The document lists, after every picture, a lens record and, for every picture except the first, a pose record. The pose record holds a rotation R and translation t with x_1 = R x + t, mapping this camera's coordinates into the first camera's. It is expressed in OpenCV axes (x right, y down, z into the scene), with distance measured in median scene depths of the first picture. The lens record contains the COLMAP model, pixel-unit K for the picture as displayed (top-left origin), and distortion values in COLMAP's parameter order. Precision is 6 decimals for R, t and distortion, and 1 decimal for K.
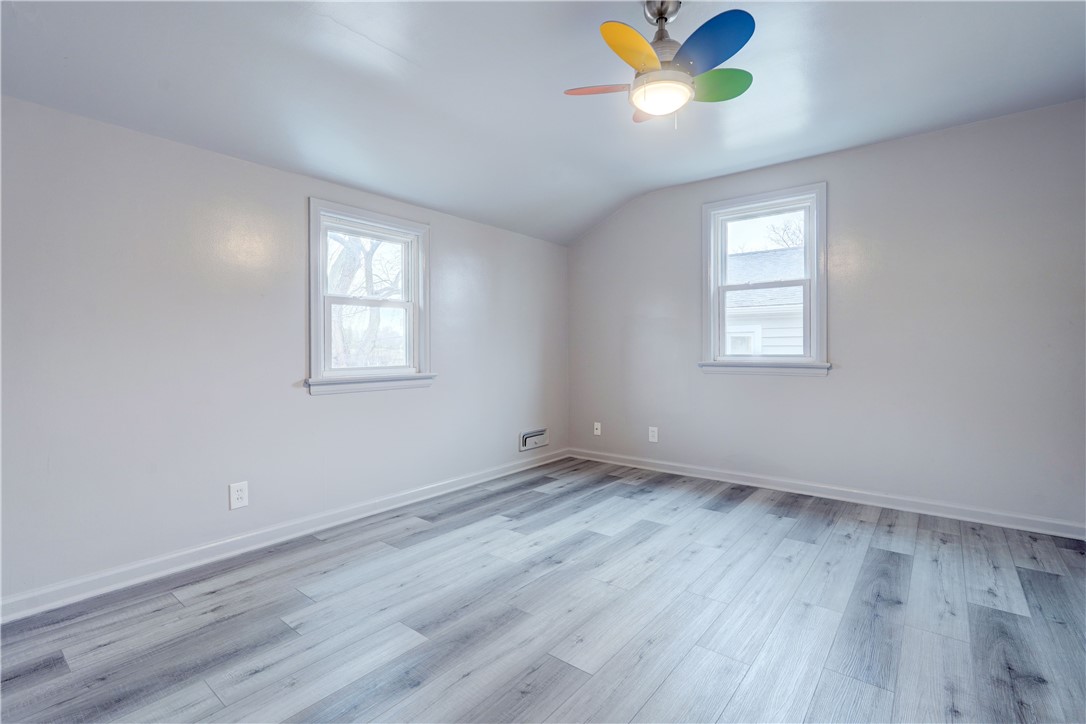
lens RADIAL K [[496.9, 0, 543.2], [0, 496.9, 355.3], [0, 0, 1]] dist [0.004183, 0.001132]
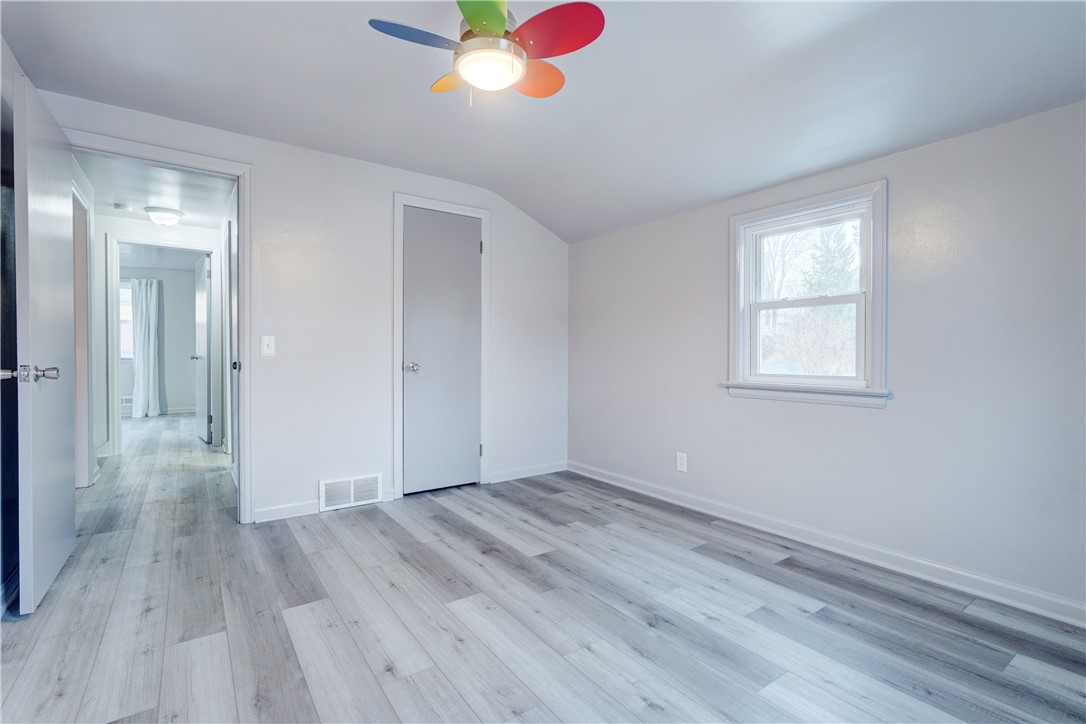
lens RADIAL K [[496.9, 0, 536.7], [0, 496.9, 358.6], [0, 0, 1]] dist [0.004183, 0.001132]
pose [[-0.269444, 0.008609, -0.962978, 0.814214], [-0.013951, 0.999820, 0.012842, -0.013744], [0.962915, 0.016895, -0.269275, 0.999476]]
